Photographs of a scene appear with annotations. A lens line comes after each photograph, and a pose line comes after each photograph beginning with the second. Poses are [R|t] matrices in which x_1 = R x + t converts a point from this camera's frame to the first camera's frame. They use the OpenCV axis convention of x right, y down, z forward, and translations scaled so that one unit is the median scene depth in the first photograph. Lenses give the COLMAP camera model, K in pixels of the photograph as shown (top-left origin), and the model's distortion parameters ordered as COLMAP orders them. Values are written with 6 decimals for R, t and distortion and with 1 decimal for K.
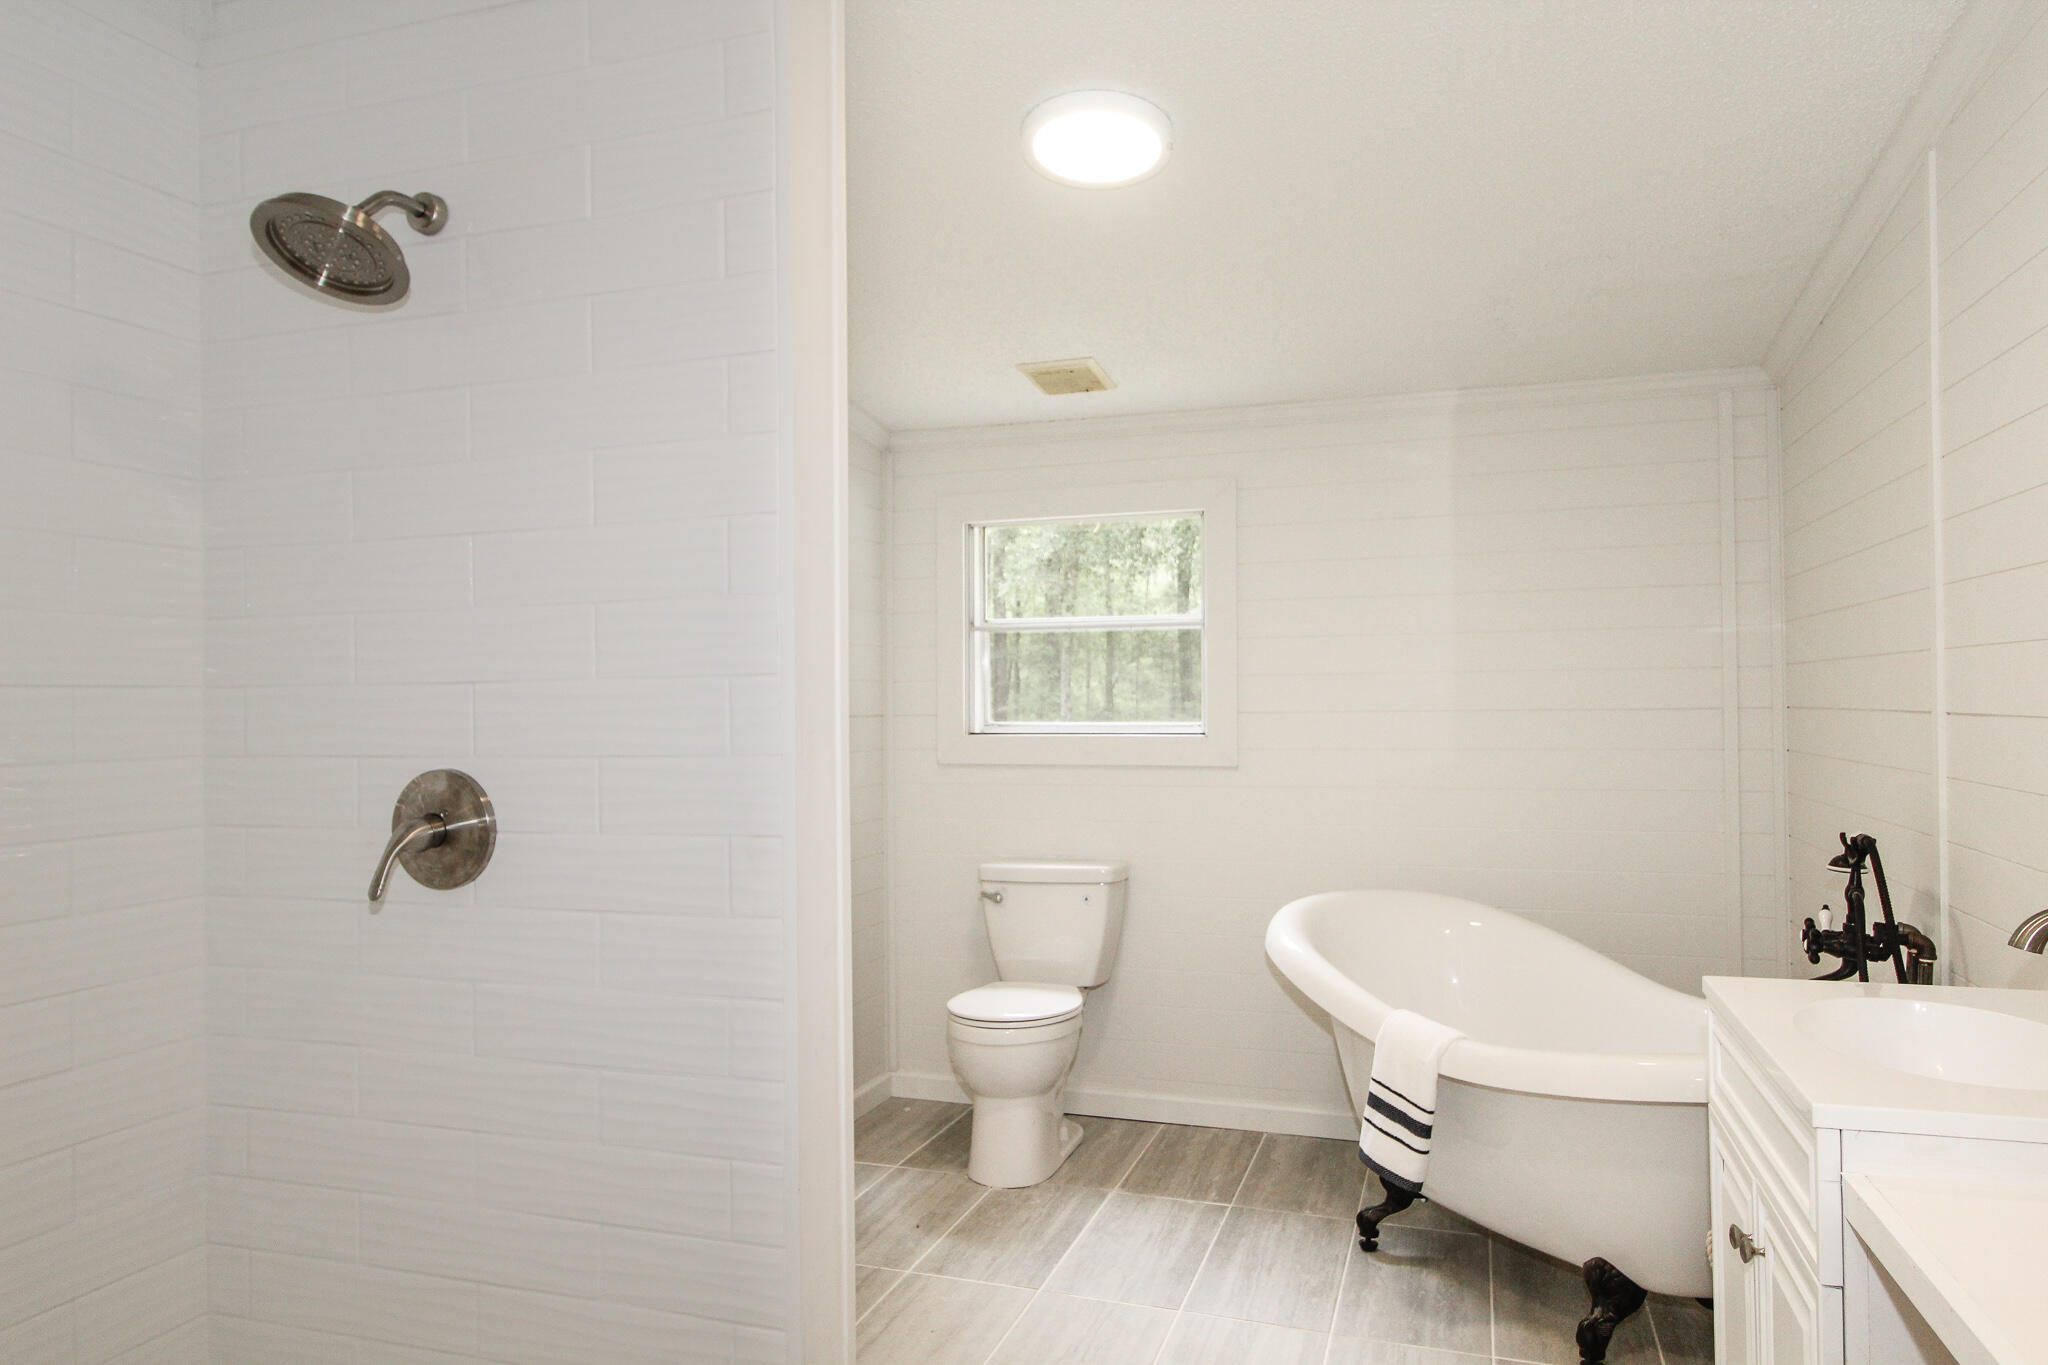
lens RADIAL K [[1323.2, 0, 1024.0], [0, 1323.2, 682.5], [0, 0, 1]] dist [0.014119, -0.015792]
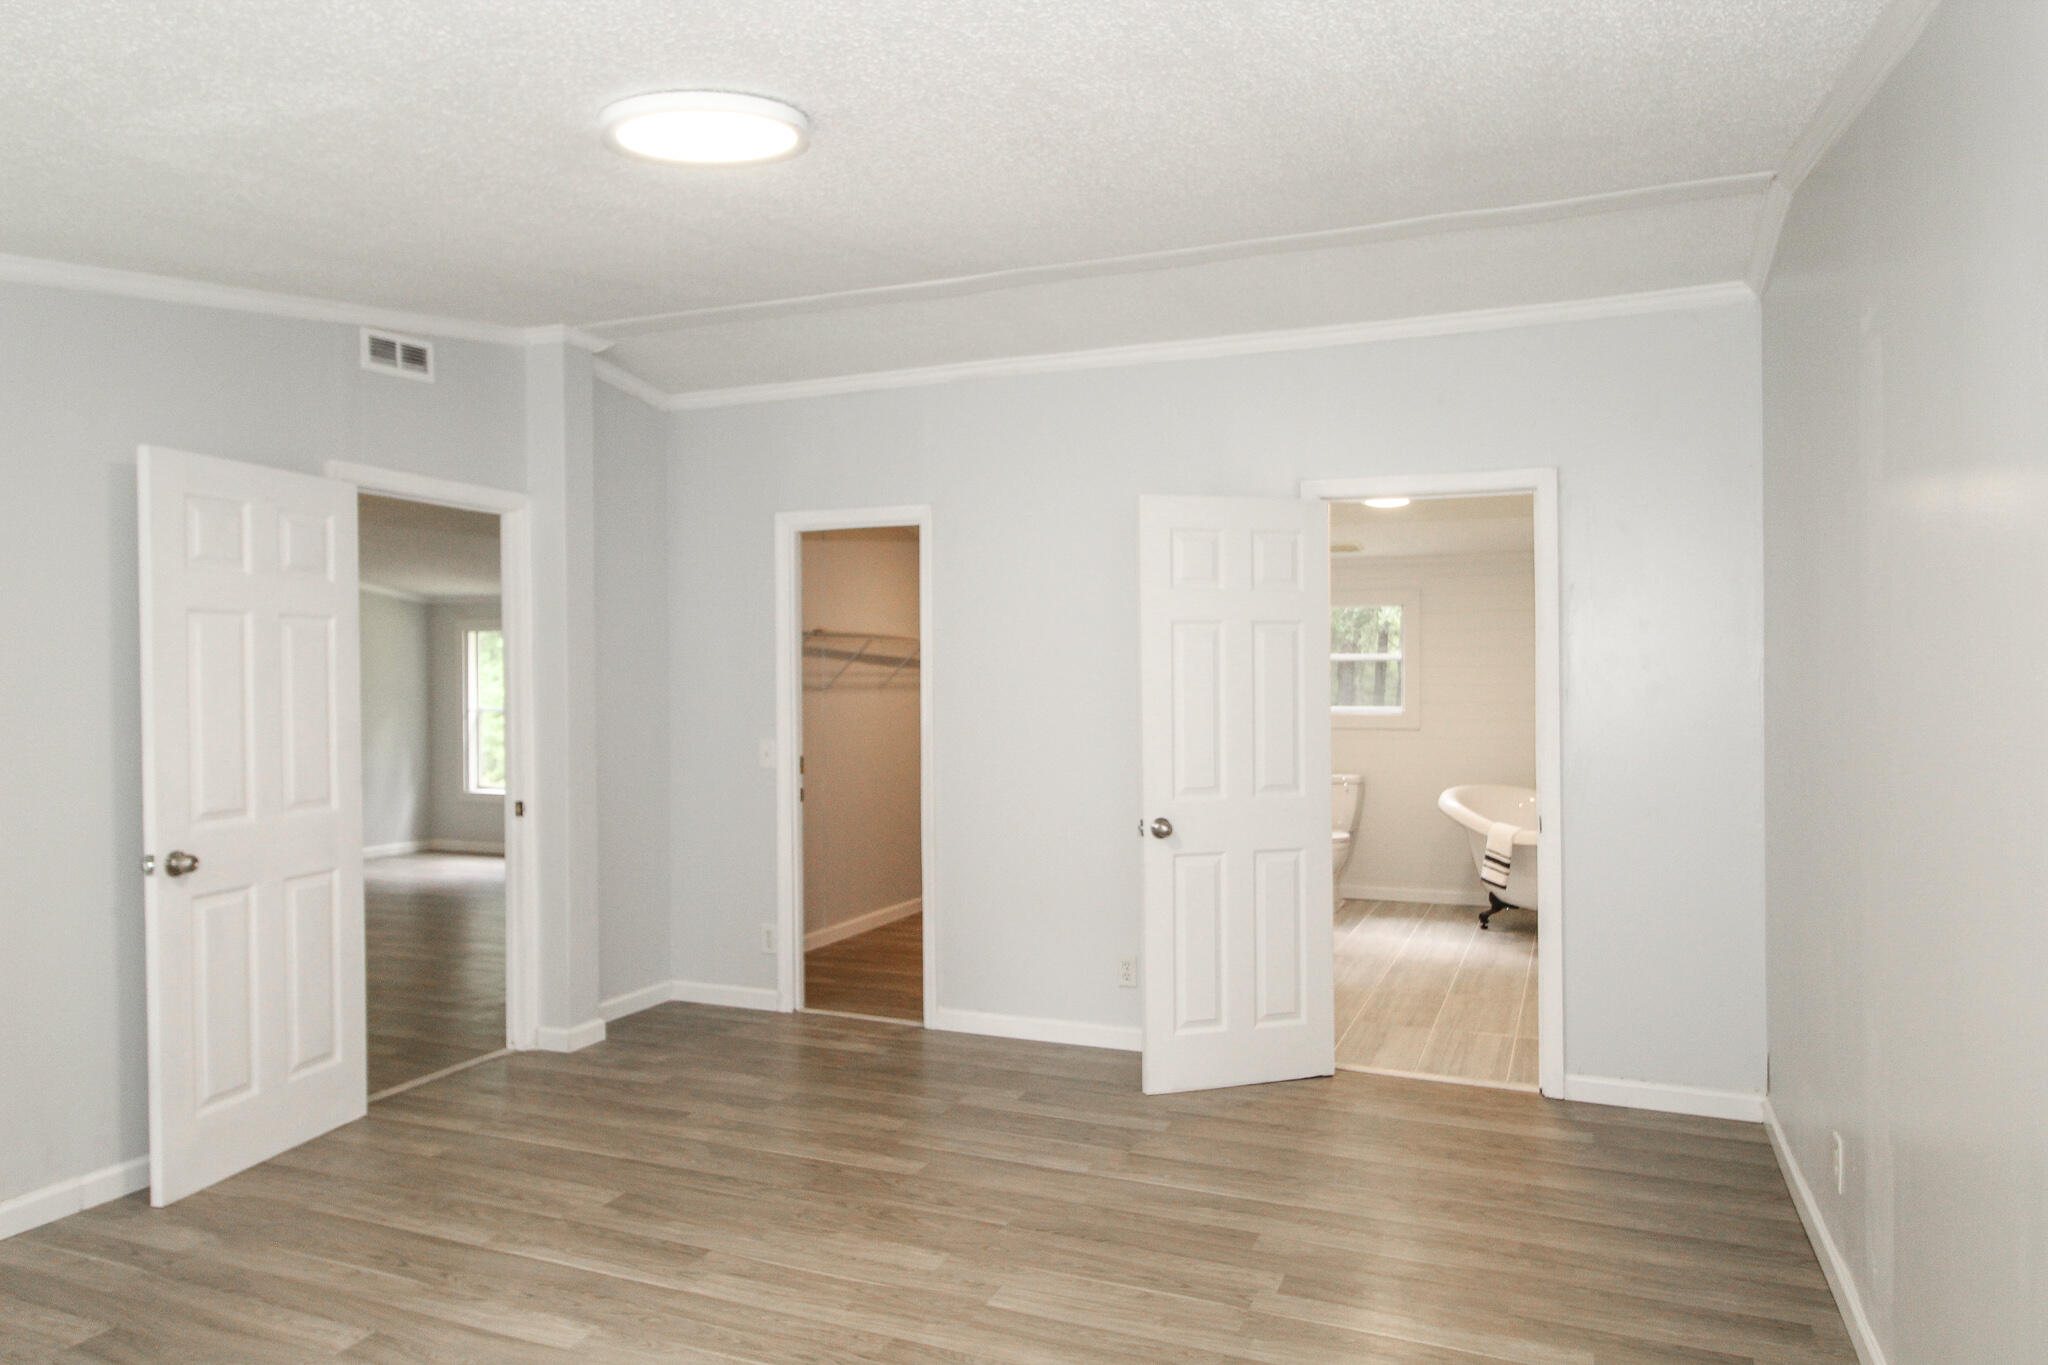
lens RADIAL K [[1323.2, 0, 1024.0], [0, 1323.2, 682.5], [0, 0, 1]] dist [0.014119, -0.015792]
pose [[0.997345, 0.003077, -0.072750, -0.393946], [-0.001842, 0.999853, 0.017039, -0.054780], [0.072792, -0.016860, 0.997205, -1.431186]]
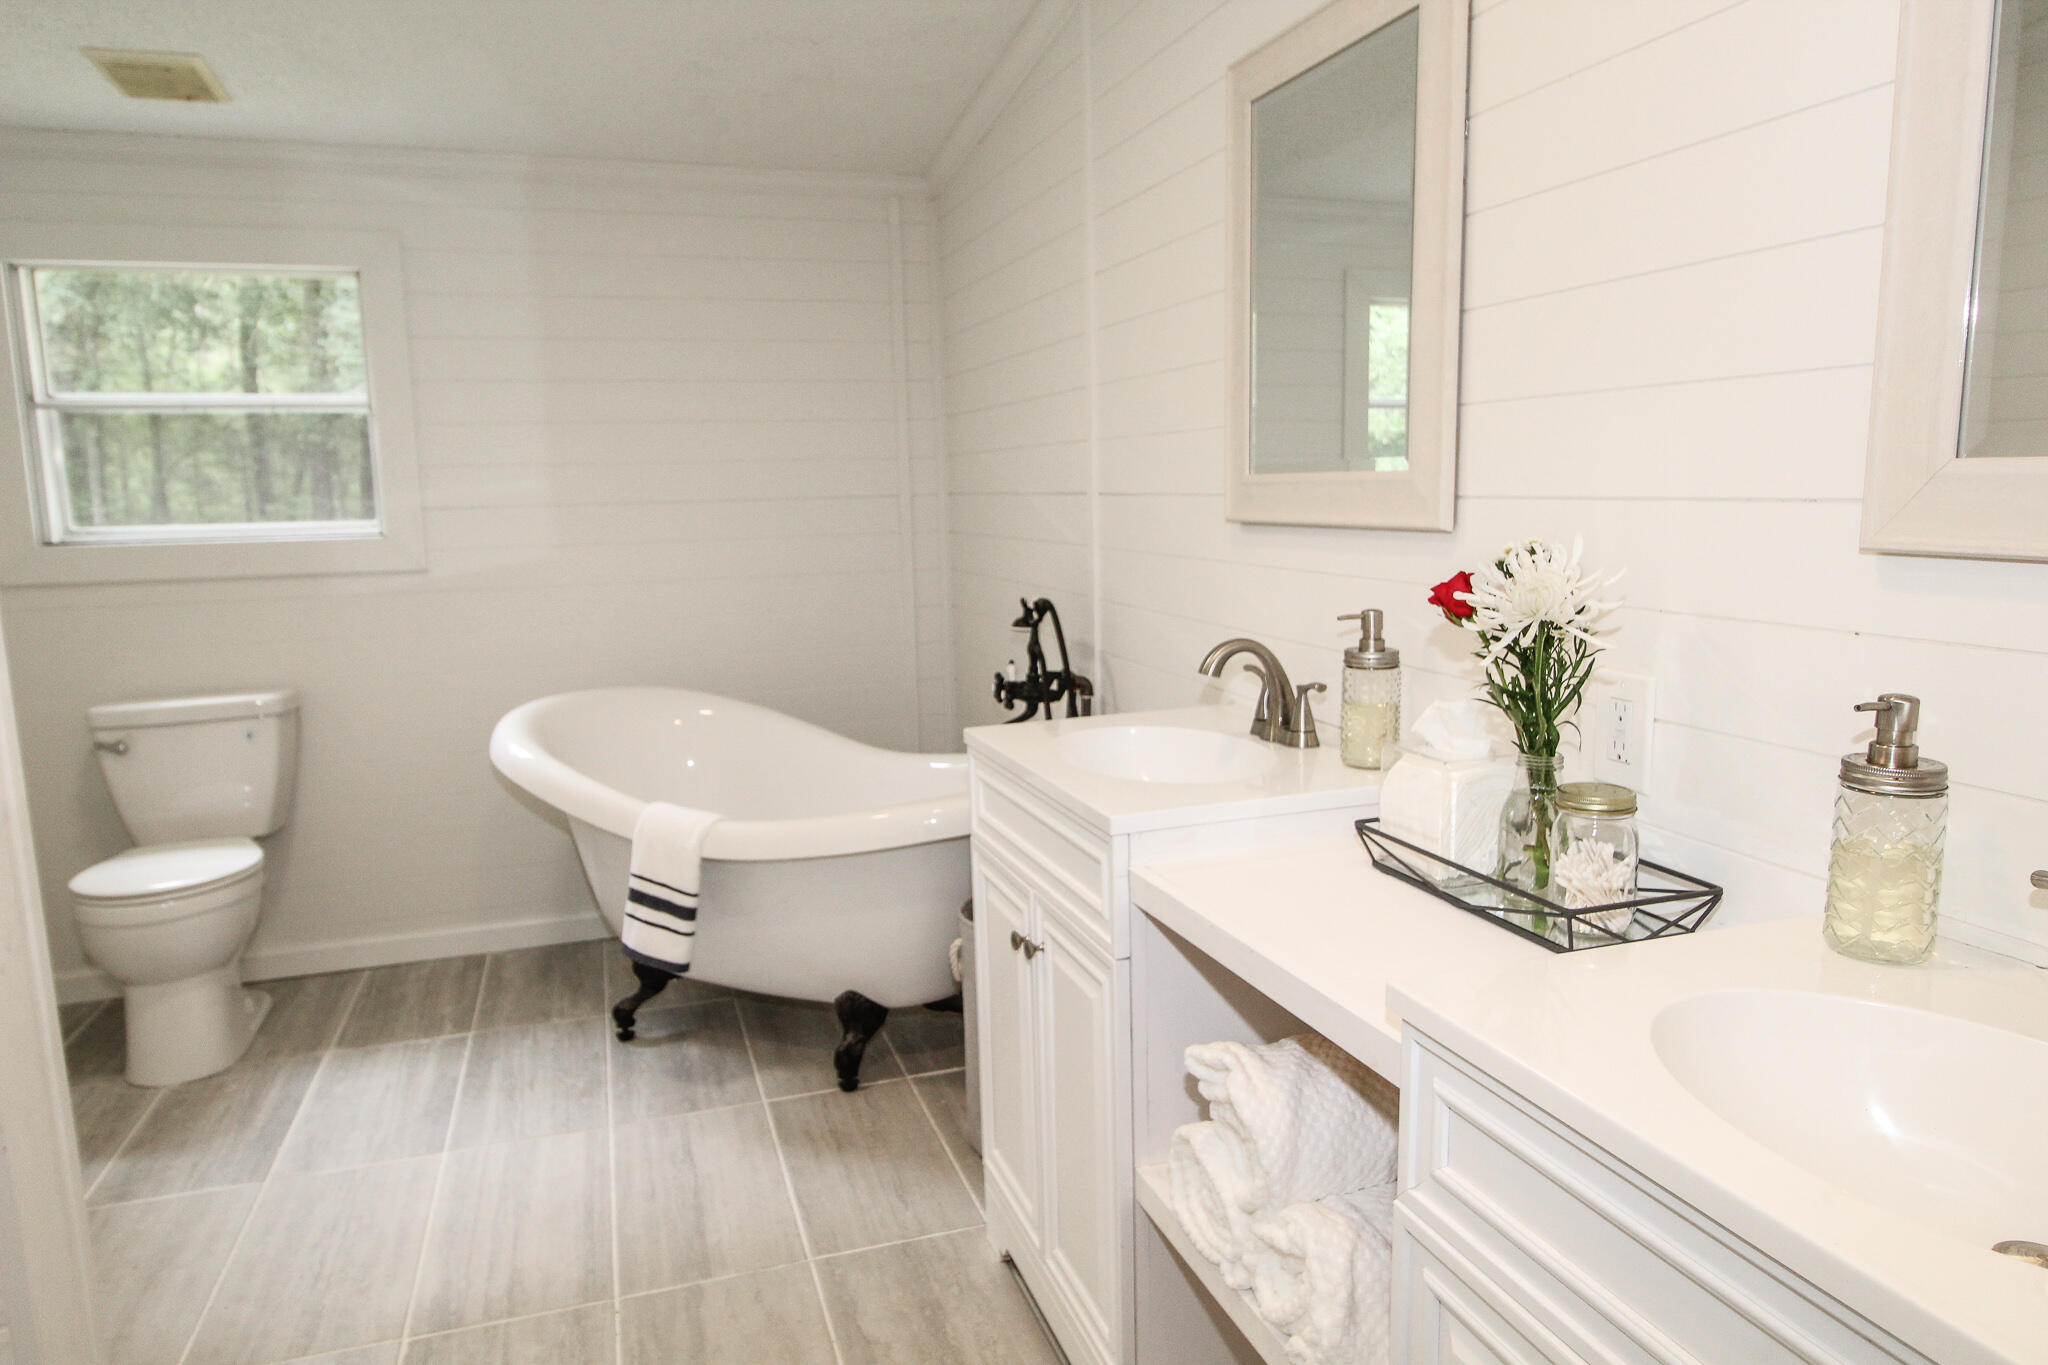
lens RADIAL K [[1323.2, 0, 1024.0], [0, 1323.2, 682.5], [0, 0, 1]] dist [0.014119, -0.015792]
pose [[0.799863, -0.097864, 0.592150, -0.069894], [0.007623, 0.988193, 0.153021, 0.005876], [-0.600134, -0.117883, 0.791166, 0.049066]]
